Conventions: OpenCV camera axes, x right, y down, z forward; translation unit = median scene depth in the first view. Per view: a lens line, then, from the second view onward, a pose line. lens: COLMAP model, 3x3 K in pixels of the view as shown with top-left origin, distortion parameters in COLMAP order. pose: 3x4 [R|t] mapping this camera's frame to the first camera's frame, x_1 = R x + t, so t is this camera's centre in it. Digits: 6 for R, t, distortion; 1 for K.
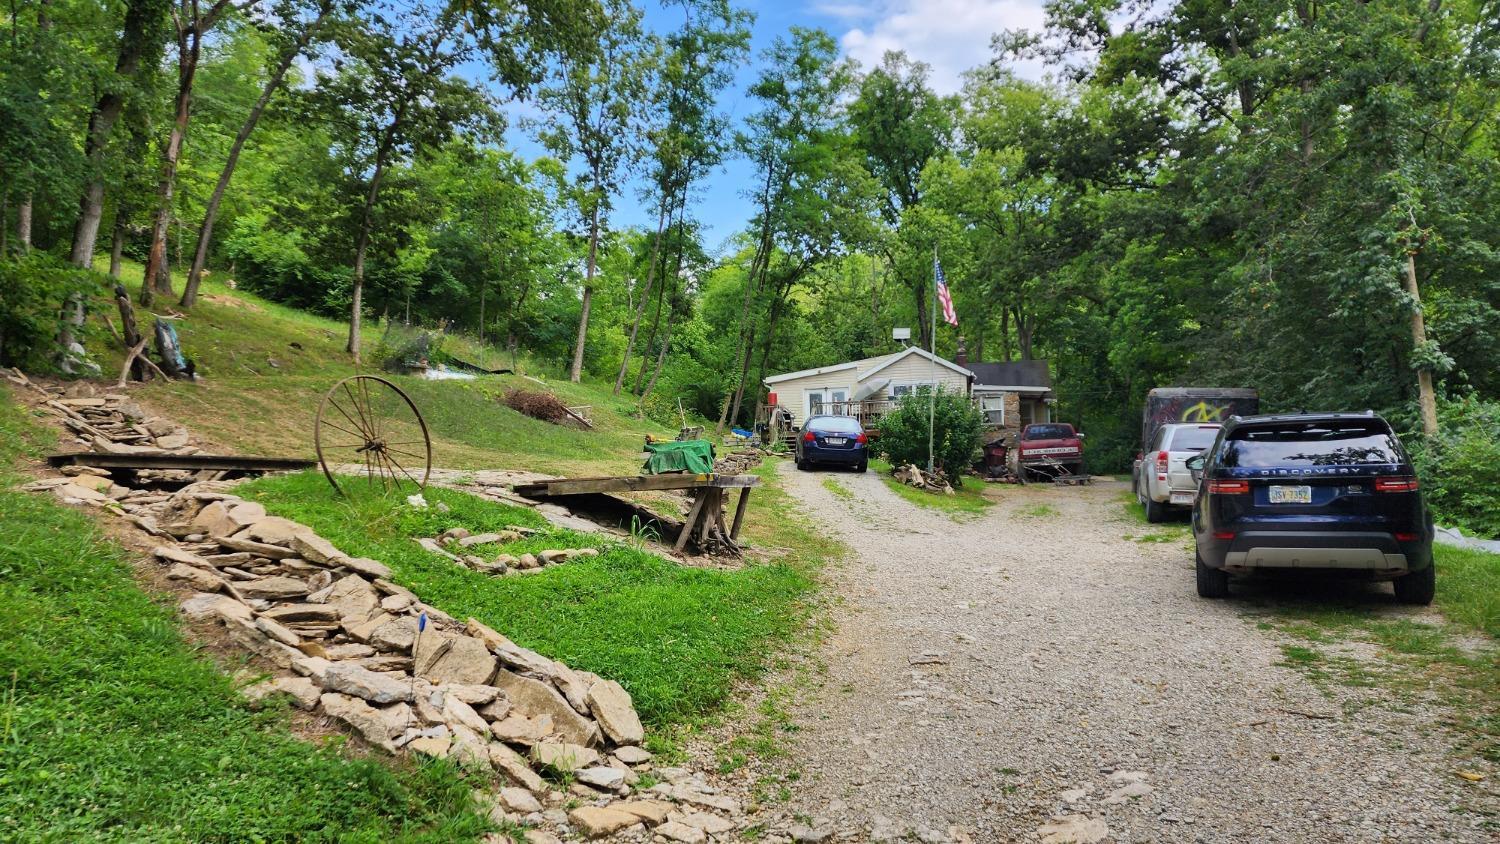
lens RADIAL K [[1032.7, 0, 746.1], [0, 1032.7, 441.7], [0, 0, 1]] dist [0.183034, -0.348413]
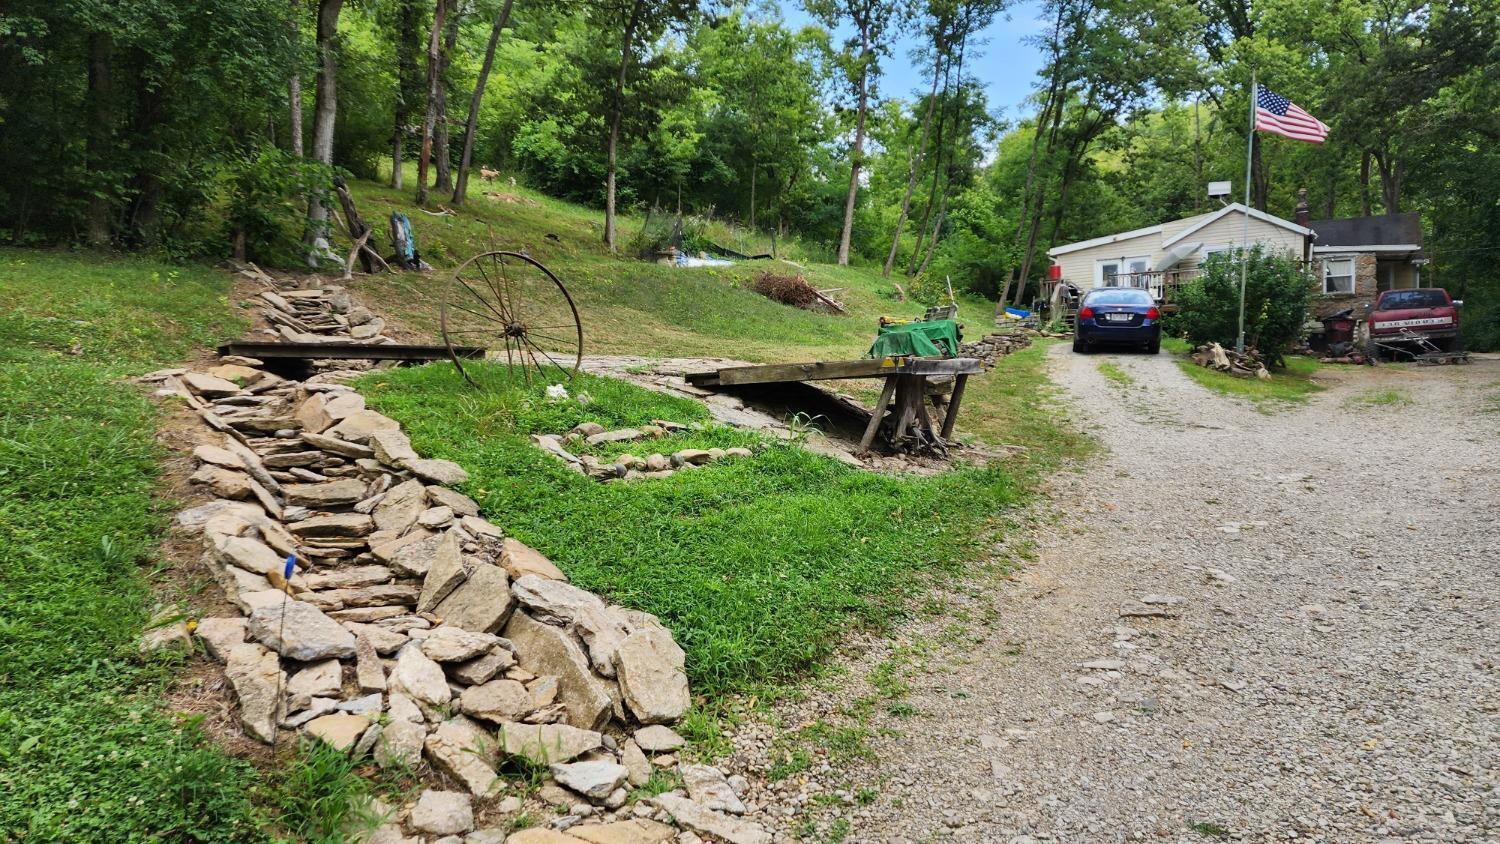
lens RADIAL K [[1038.2, 0, 750.0], [0, 1038.2, 422.0], [0, 0, 1]] dist [0.104779, -0.089986]
pose [[0.960058, 0.003377, -0.279780, 0.047172], [0.021643, 0.996035, 0.086289, 0.004786], [0.278962, -0.088898, 0.956178, 0.100919]]
